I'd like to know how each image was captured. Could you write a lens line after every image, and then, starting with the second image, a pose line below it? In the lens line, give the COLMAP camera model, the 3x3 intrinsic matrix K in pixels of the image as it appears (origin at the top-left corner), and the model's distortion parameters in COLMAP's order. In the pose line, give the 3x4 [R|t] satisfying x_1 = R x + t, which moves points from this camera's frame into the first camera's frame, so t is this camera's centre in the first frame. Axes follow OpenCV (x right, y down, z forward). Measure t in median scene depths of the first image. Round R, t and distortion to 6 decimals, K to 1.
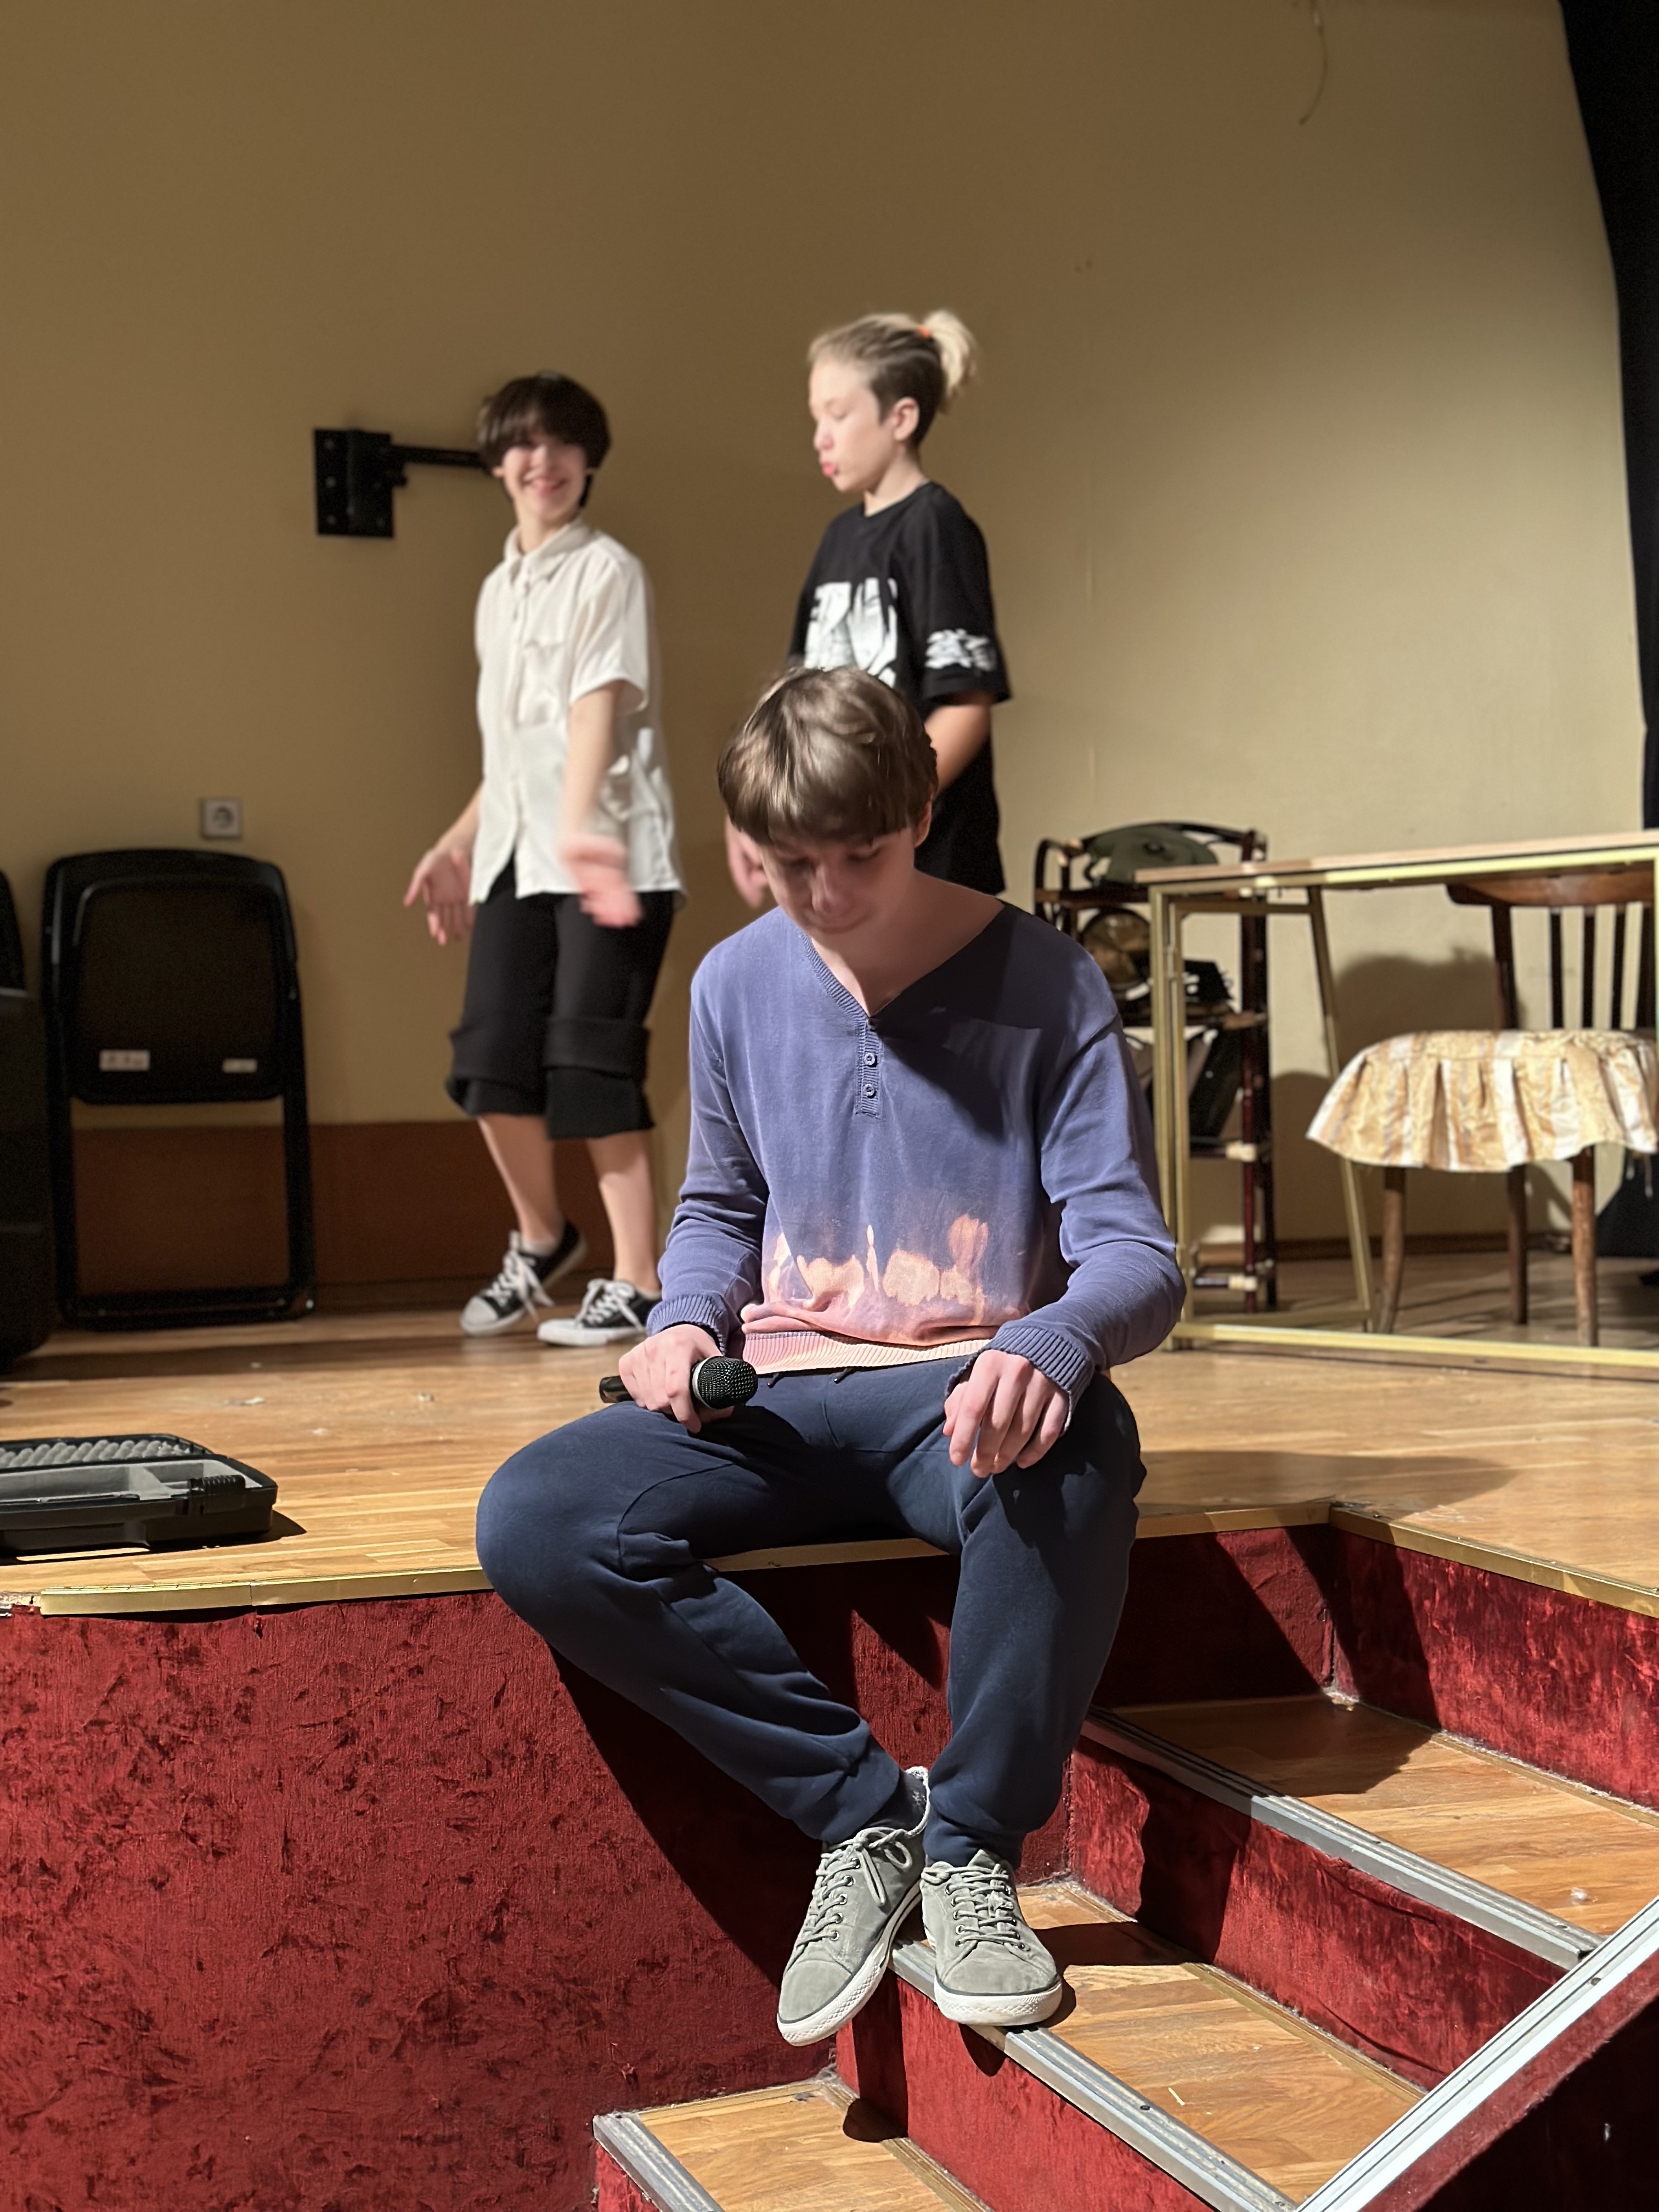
lens RADIAL K [[3294.0, 0, 829.5], [0, 3294.0, 1106.0], [0, 0, 1]] dist [0.308383, -0.010158]
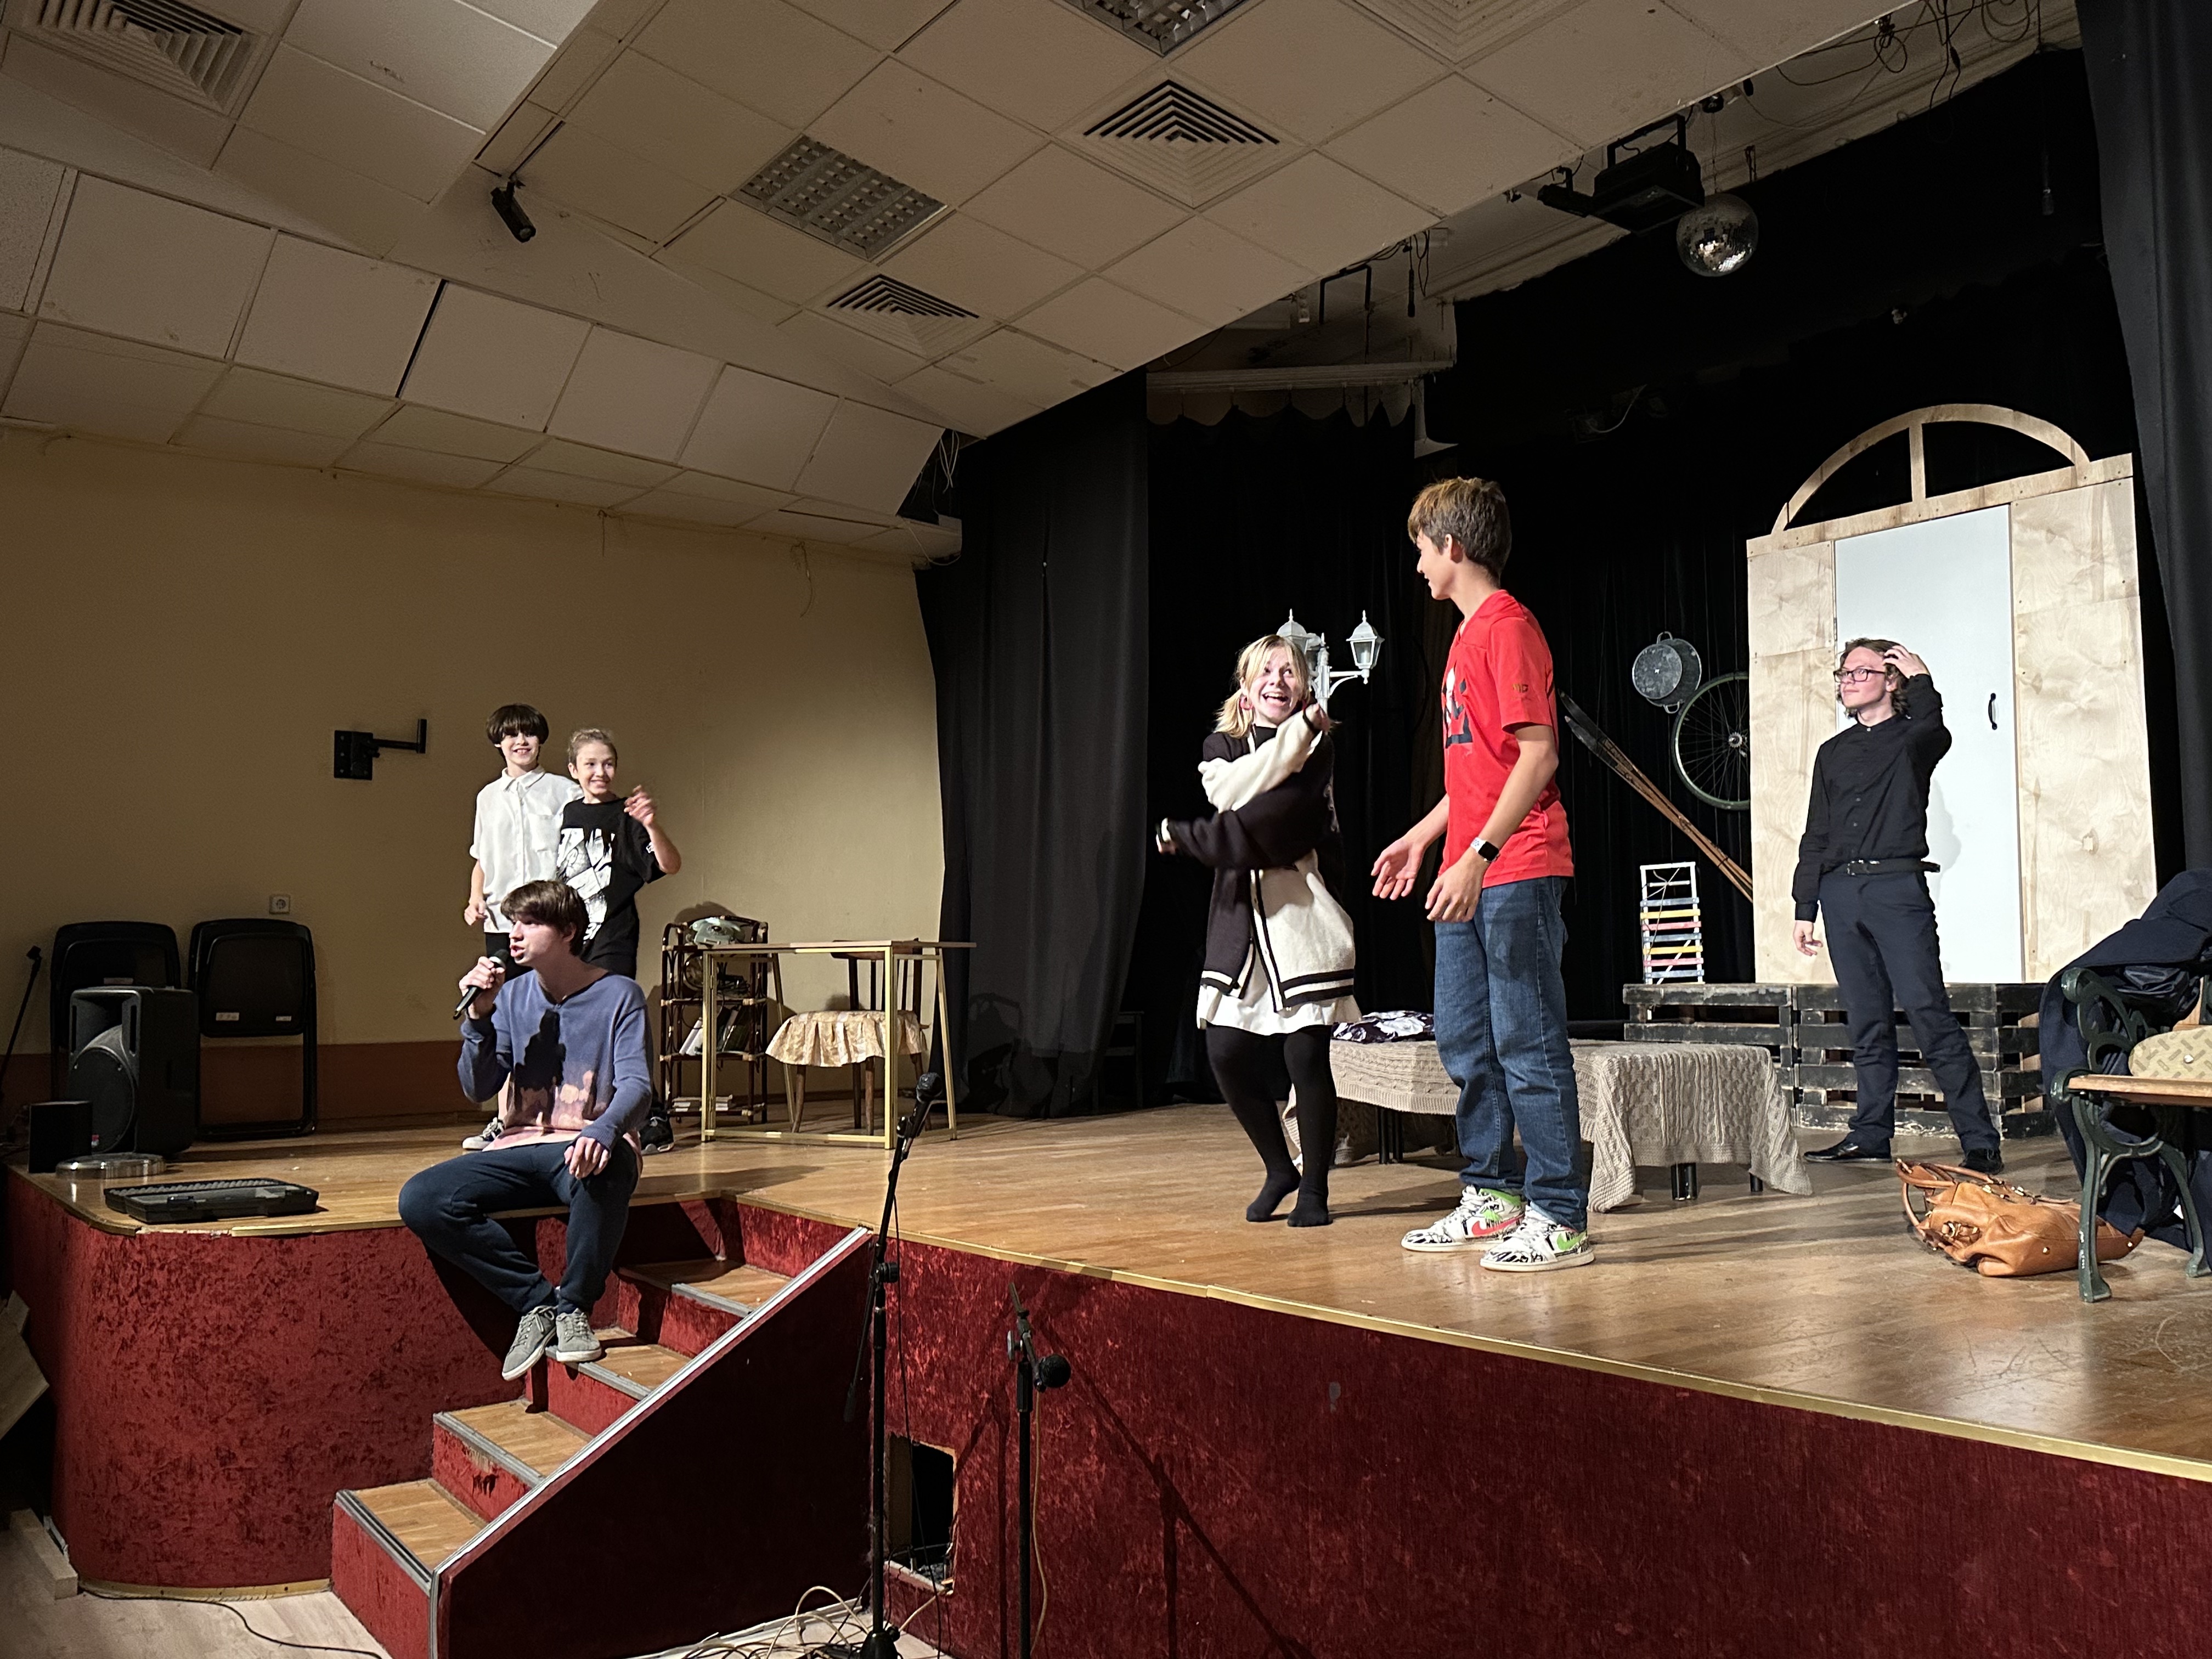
lens RADIAL K [[1839.5, 0, 1106.0], [0, 1839.5, 829.5], [0, 0, 1]] dist [0.120707, -0.178366]
pose [[0.966548, 0.033136, 0.254336, 0.060440], [-0.007607, 0.994887, -0.100709, -0.034117], [-0.256373, 0.095406, 0.961858, -0.705719]]
